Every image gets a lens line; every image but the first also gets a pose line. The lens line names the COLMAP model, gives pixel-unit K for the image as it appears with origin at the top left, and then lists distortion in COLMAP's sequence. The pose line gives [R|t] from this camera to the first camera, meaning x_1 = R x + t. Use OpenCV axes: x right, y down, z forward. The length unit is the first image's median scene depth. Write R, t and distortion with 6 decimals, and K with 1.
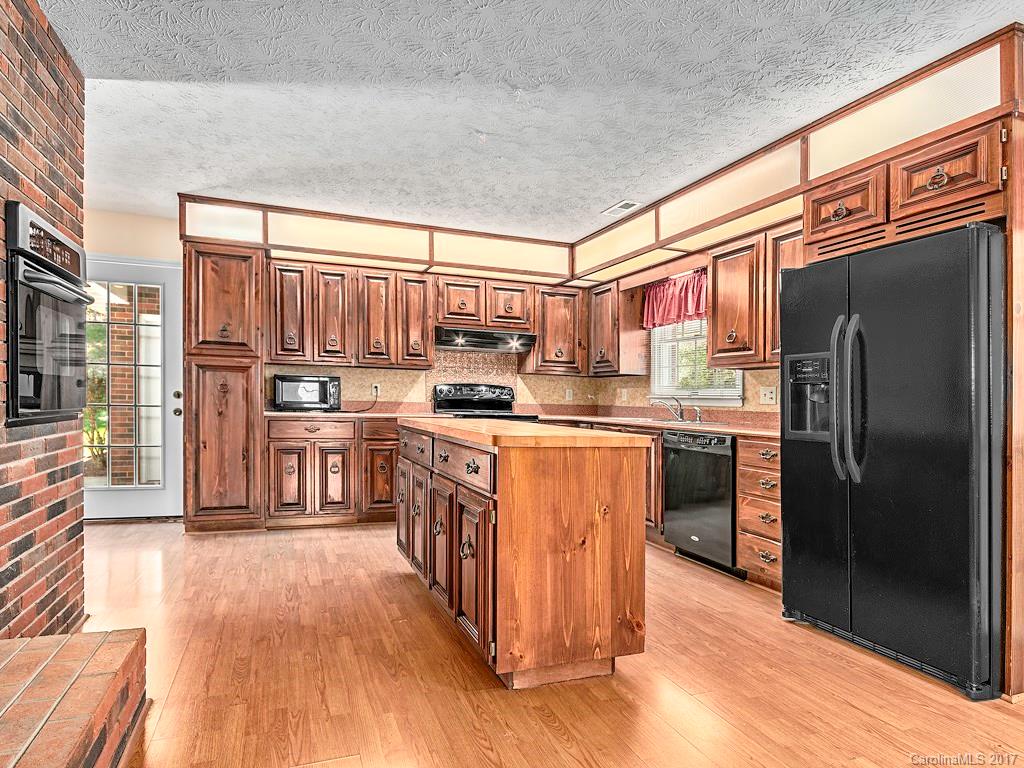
lens RADIAL K [[528.1, 0, 440.5], [0, 528.1, 401.9], [0, 0, 1]] dist [-0.001054, 0.000246]
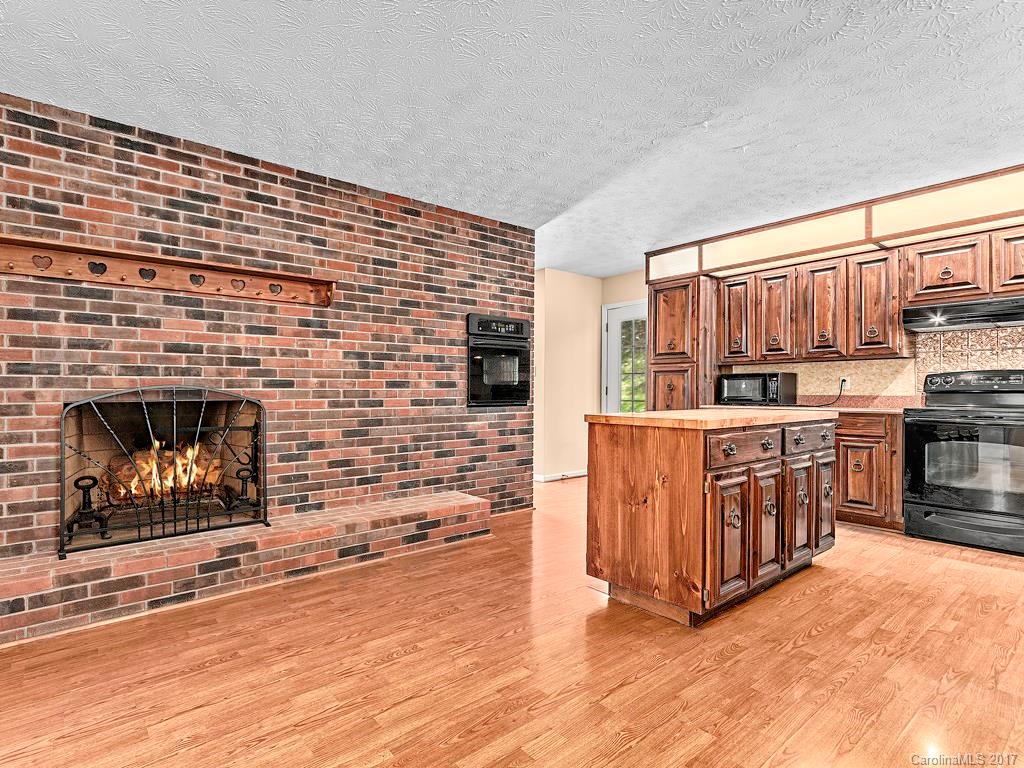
lens RADIAL K [[521.2, 0, 511.2], [0, 521.2, 388.9], [0, 0, 1]] dist [0.001284, 0.000471]
pose [[0.402736, -0.029175, -0.914851, 0.637123], [0.004625, 0.999544, -0.029840, 0.015587], [0.915304, 0.007787, 0.402687, 0.095635]]
